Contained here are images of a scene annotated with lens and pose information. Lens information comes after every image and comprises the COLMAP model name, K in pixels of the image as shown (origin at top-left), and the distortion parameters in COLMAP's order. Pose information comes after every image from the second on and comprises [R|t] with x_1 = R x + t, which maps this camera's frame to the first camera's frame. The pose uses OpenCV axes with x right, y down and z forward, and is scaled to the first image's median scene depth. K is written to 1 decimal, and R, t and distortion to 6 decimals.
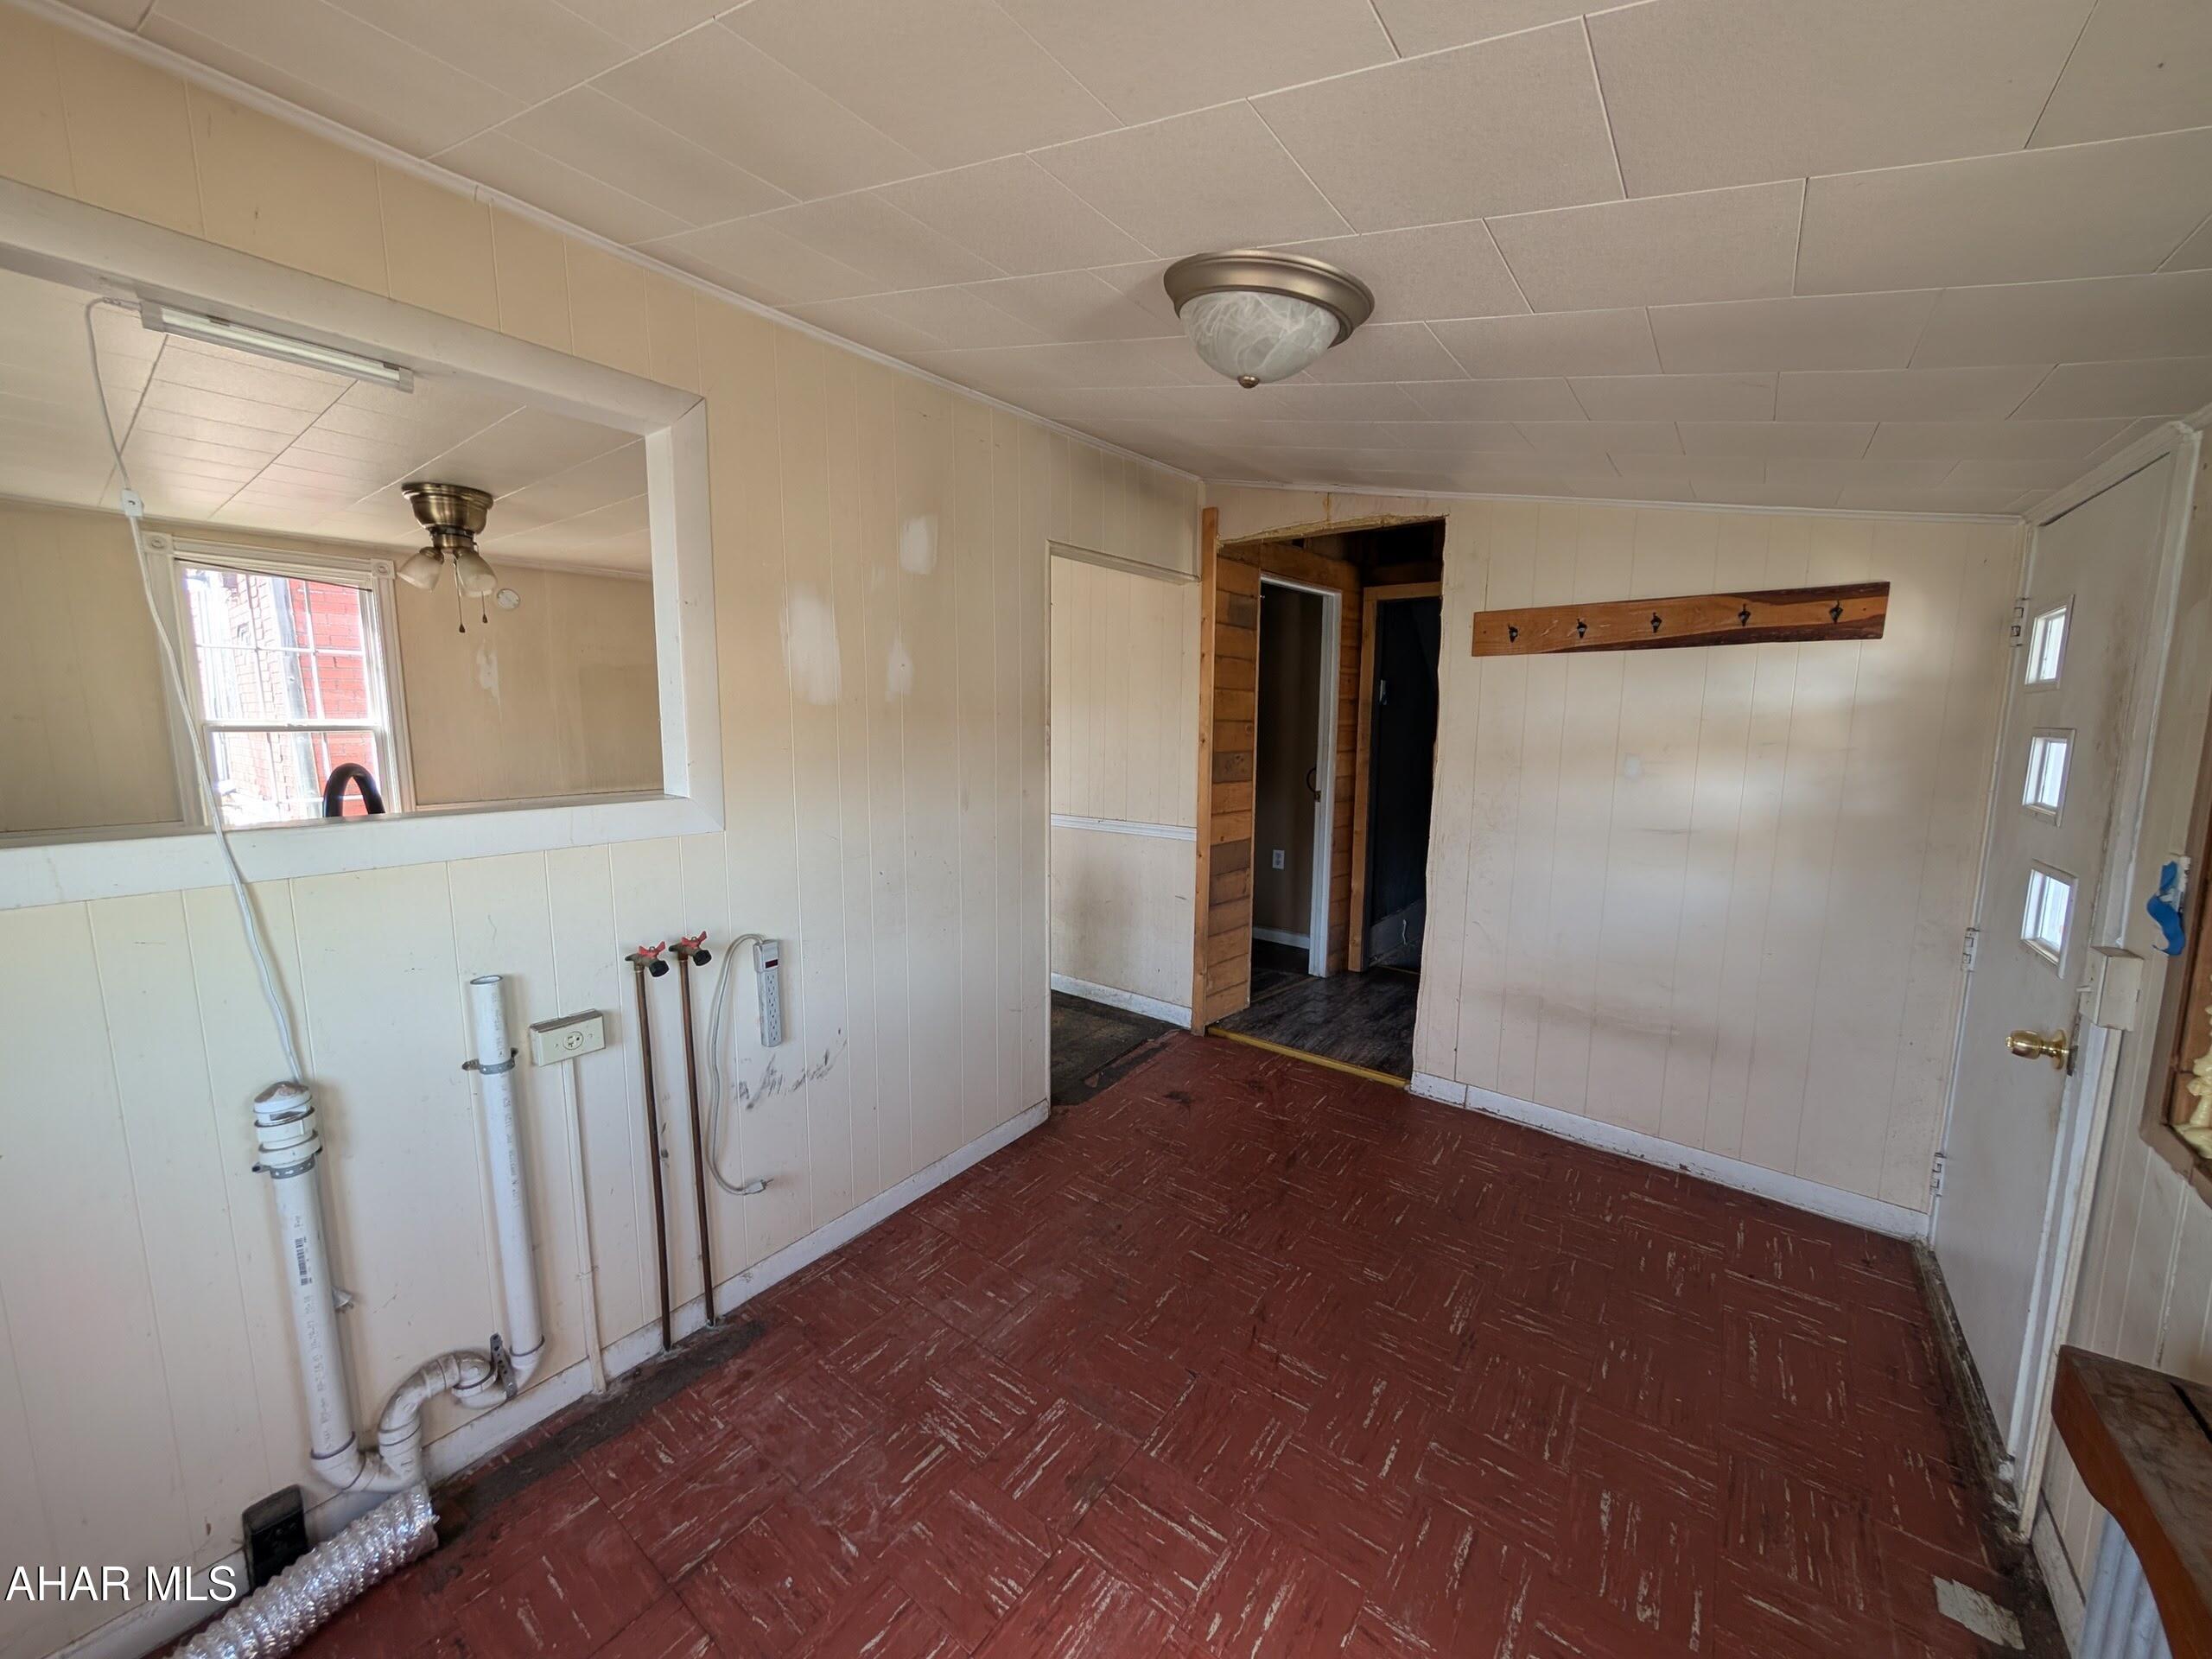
lens RADIAL K [[833.3, 0, 1100.1], [0, 833.3, 834.3], [0, 0, 1]] dist [0.000006, 0.000098]
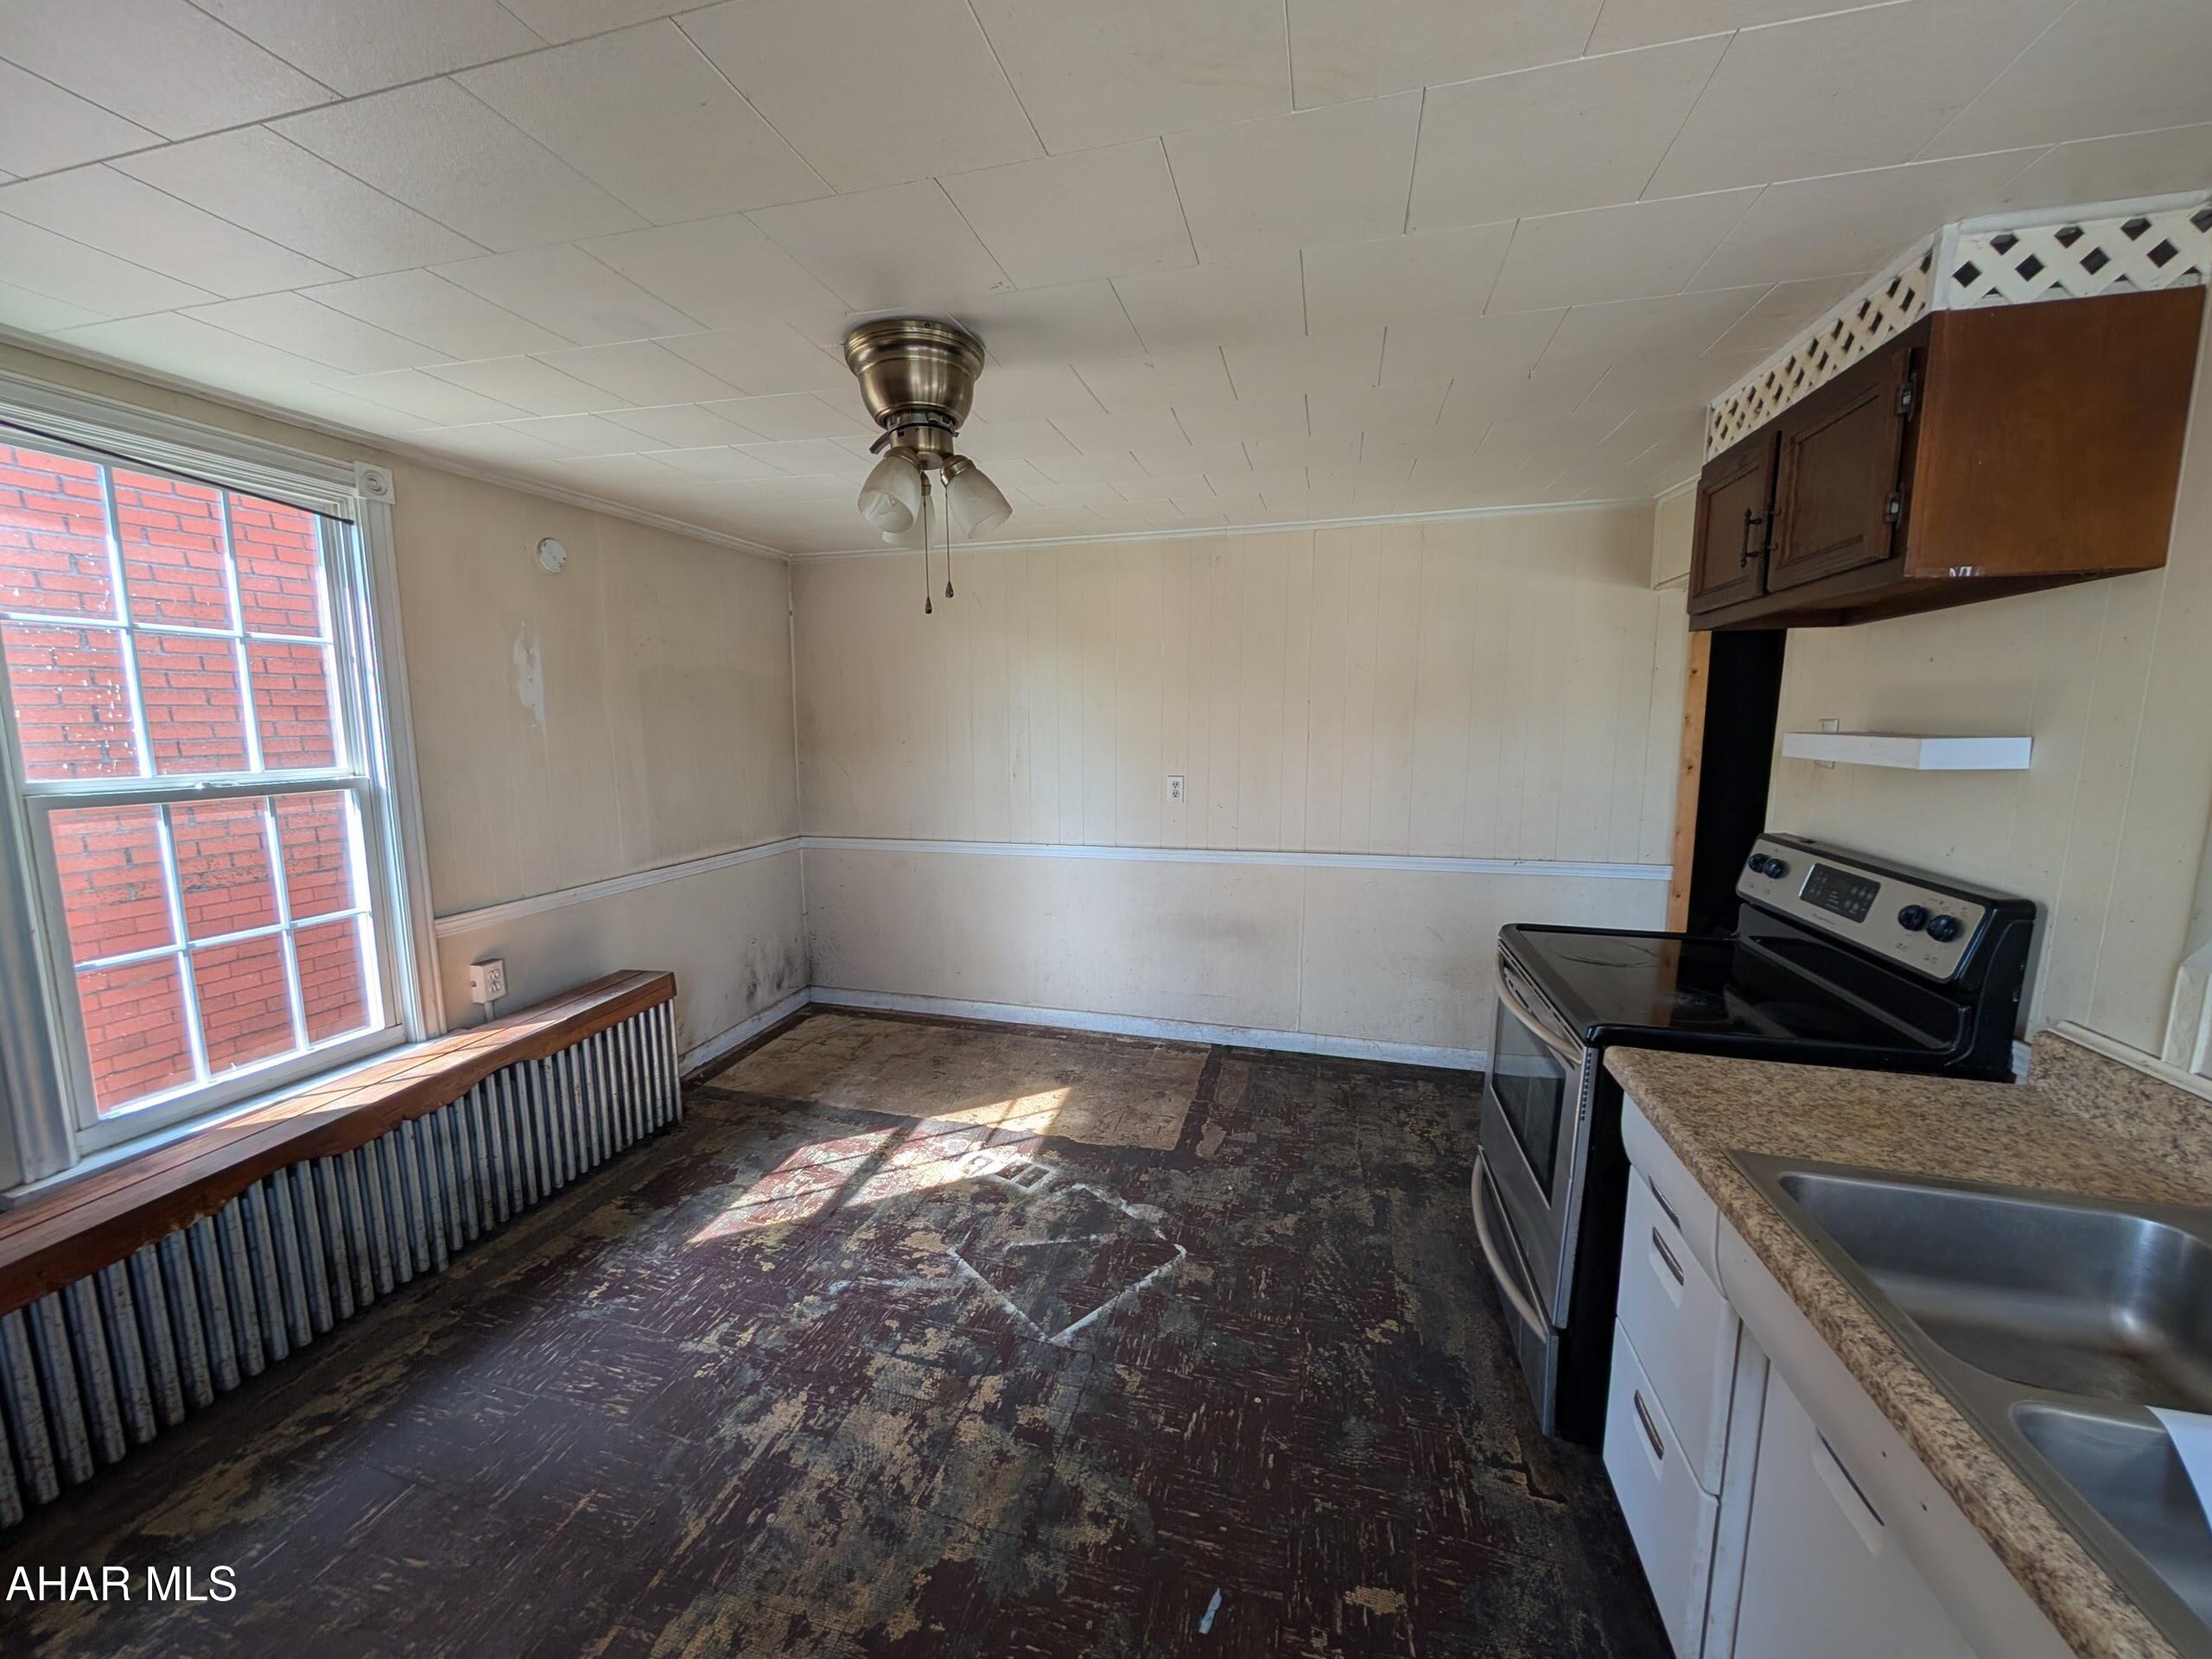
lens RADIAL K [[833.3, 0, 1100.1], [0, 833.3, 834.3], [0, 0, 1]] dist [0.000006, 0.000098]
pose [[0.927793, -0.062222, 0.367871, -0.641100], [0.062483, 0.997983, 0.011215, -0.073264], [-0.367827, 0.012580, 0.929809, 0.341481]]
